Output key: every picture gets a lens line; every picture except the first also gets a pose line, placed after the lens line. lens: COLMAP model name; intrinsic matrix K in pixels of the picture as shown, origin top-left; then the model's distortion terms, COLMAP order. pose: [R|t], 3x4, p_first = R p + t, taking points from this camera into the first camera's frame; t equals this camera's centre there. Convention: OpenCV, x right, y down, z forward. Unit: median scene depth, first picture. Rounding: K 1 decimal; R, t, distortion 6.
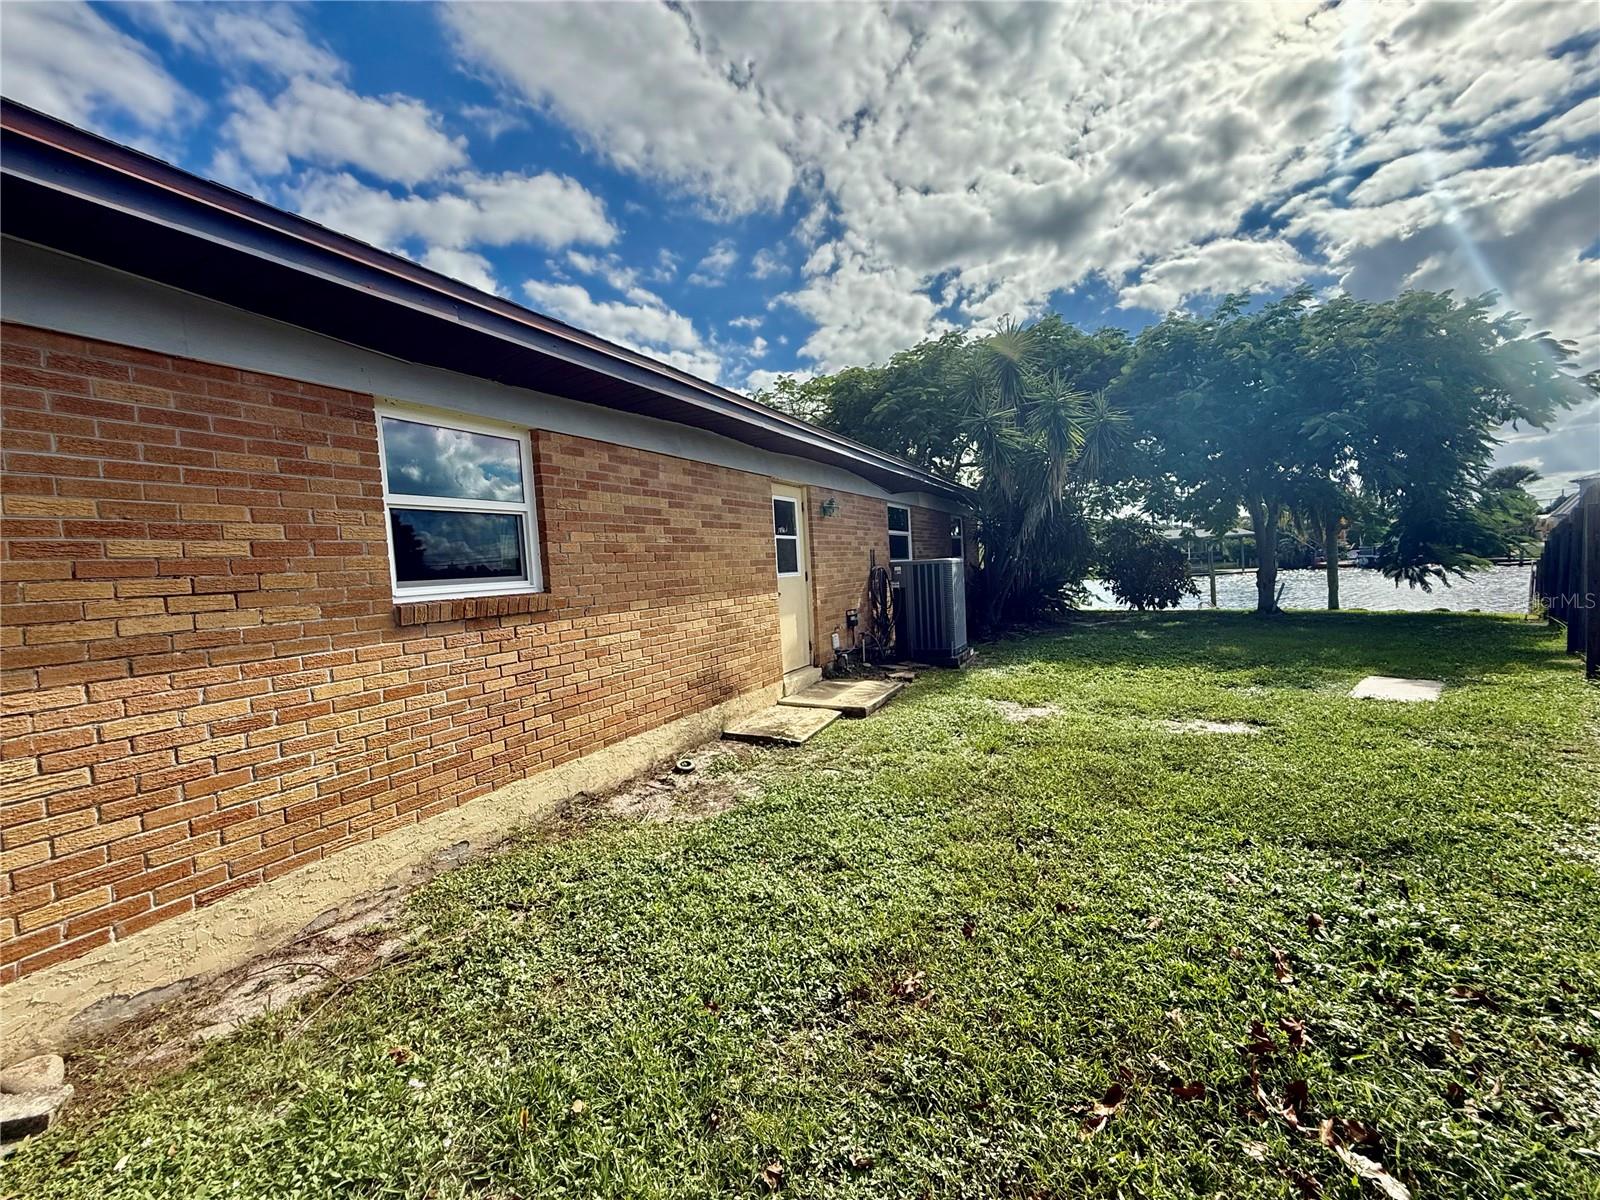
lens RADIAL K [[640.1, 0, 796.8], [0, 640.1, 605.3], [0, 0, 1]] dist [0.003128, 0.000622]
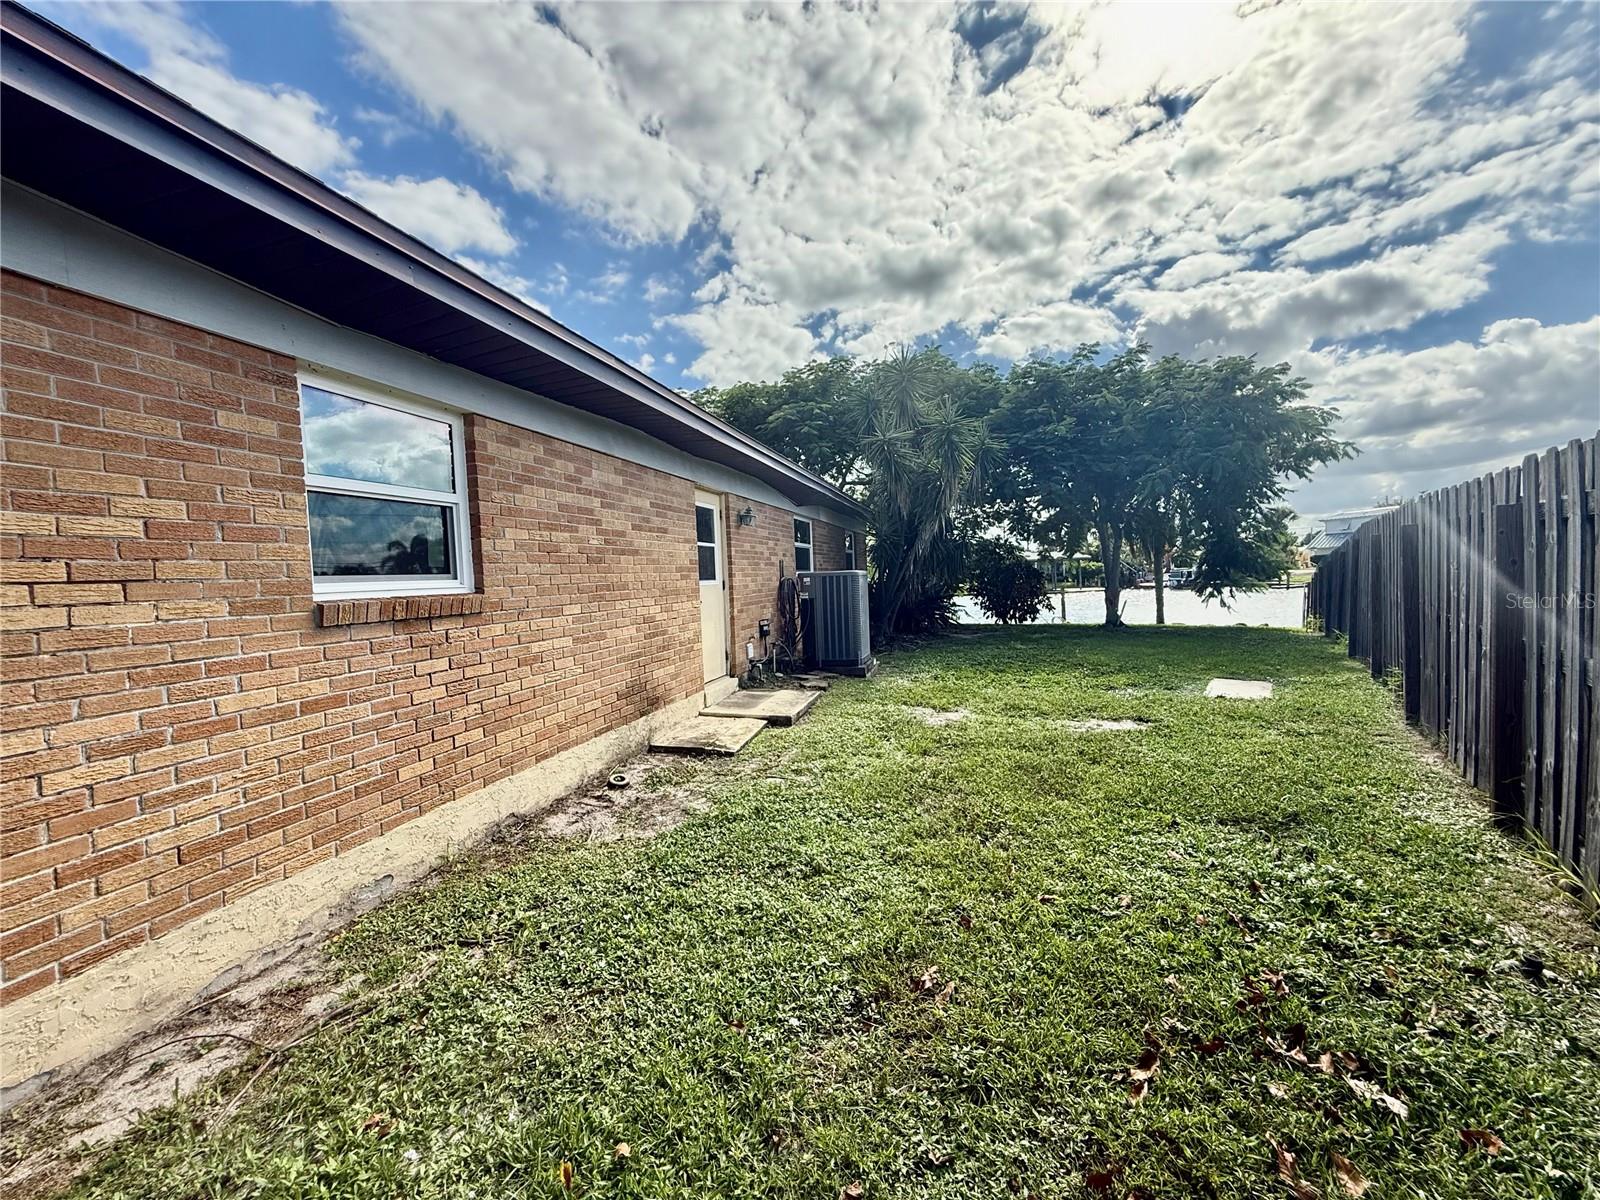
lens RADIAL K [[640.1, 0, 796.8], [0, 640.1, 605.3], [0, 0, 1]] dist [0.003128, 0.000622]
pose [[0.980328, 0.009641, 0.197141, -0.149199], [-0.005170, 0.999718, -0.023181, 0.018238], [-0.197309, 0.021706, 0.980101, 0.026465]]
